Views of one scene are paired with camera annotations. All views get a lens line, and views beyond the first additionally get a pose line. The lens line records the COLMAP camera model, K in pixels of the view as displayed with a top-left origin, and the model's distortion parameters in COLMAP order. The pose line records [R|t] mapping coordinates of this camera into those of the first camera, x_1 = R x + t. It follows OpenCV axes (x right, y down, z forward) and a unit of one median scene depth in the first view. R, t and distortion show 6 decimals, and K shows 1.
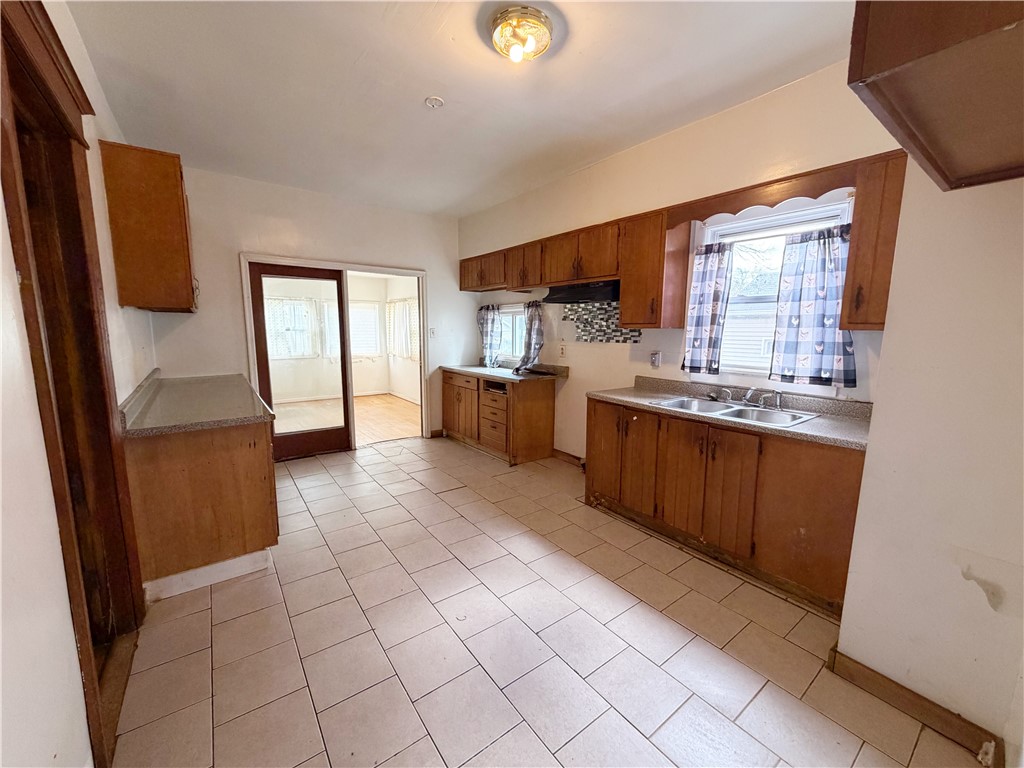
lens RADIAL K [[408.3, 0, 519.6], [0, 408.3, 386.3], [0, 0, 1]] dist [0.000123, 0.000146]
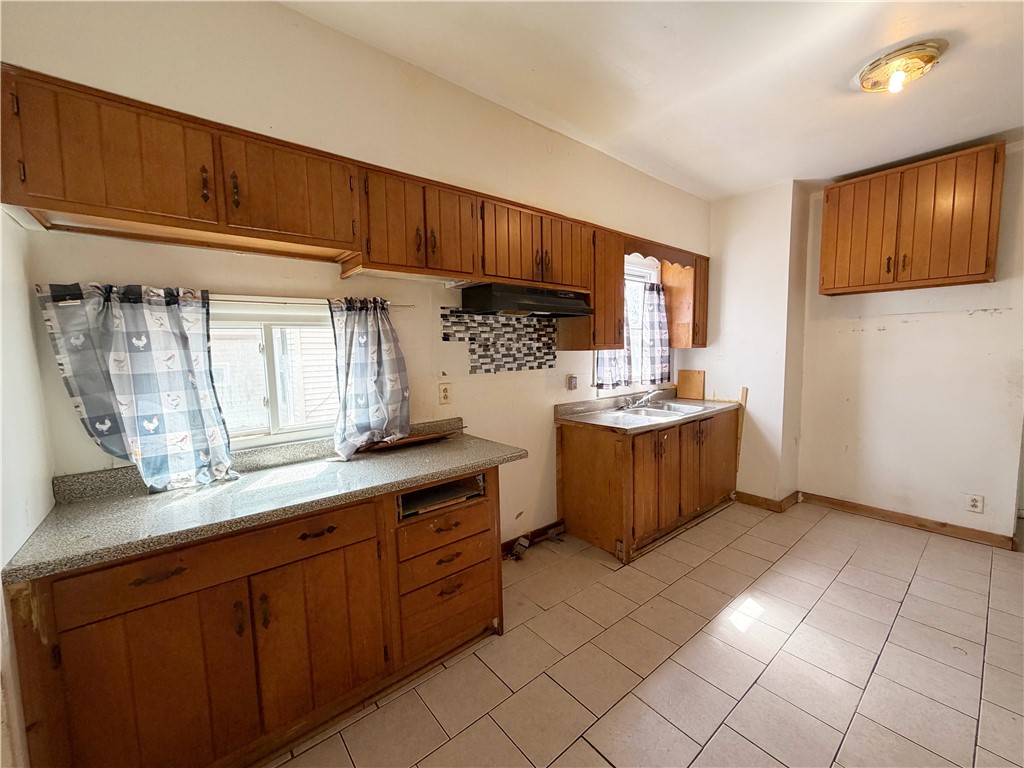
lens RADIAL K [[408.3, 0, 519.6], [0, 408.3, 386.3], [0, 0, 1]] dist [0.000123, 0.000146]
pose [[-0.020455, -0.097766, 0.994999, -0.524947], [0.161626, 0.981794, 0.099791, -0.152592], [-0.986640, 0.162859, -0.004281, 1.000036]]
